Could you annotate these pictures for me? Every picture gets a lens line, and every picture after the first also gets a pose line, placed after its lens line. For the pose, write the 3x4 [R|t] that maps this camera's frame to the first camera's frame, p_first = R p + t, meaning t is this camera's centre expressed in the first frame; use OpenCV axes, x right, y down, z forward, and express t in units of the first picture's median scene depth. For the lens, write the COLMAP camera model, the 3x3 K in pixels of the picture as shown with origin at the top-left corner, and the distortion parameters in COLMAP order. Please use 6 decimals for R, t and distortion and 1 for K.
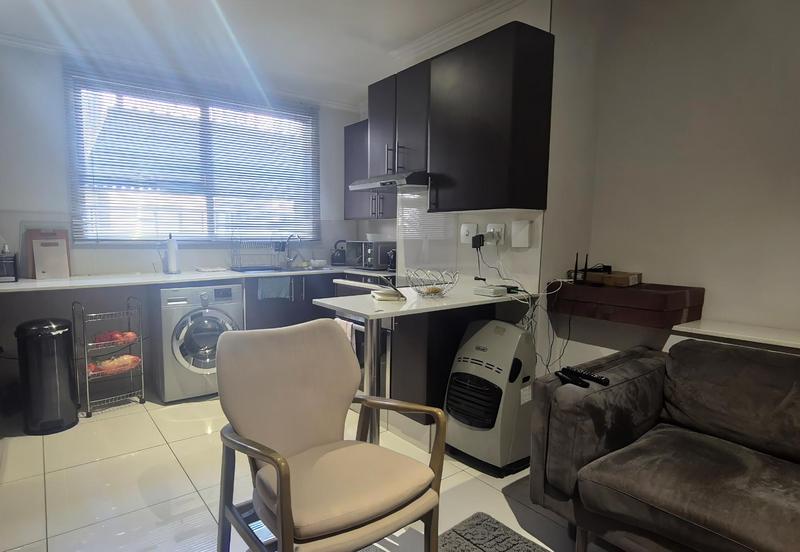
lens RADIAL K [[466.8, 0, 401.2], [0, 466.8, 297.3], [0, 0, 1]] dist [-0.000707, -0.000206]
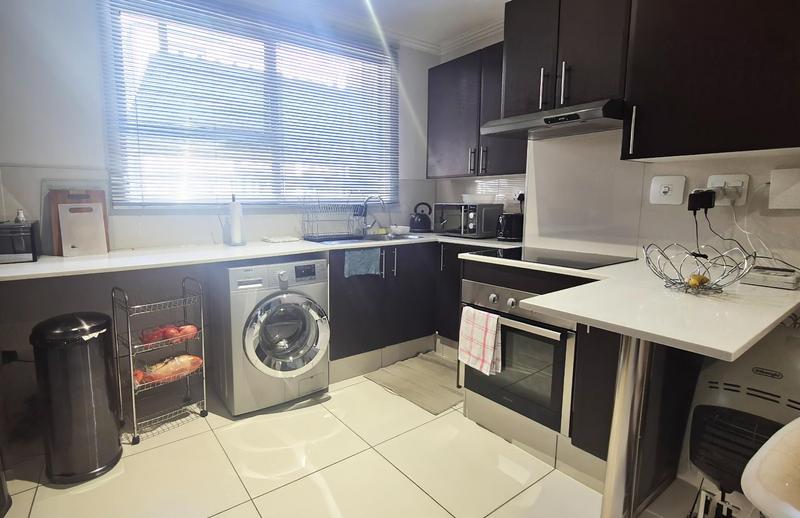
lens RADIAL K [[415.0, 0, 397.7], [0, 415.0, 257.9], [0, 0, 1]] dist [-0.000771, -0.000282]
pose [[0.999939, -0.005868, -0.009391, -0.232517], [0.005932, 0.999959, 0.006781, -0.036698], [0.009351, -0.006836, 0.999933, 0.329000]]
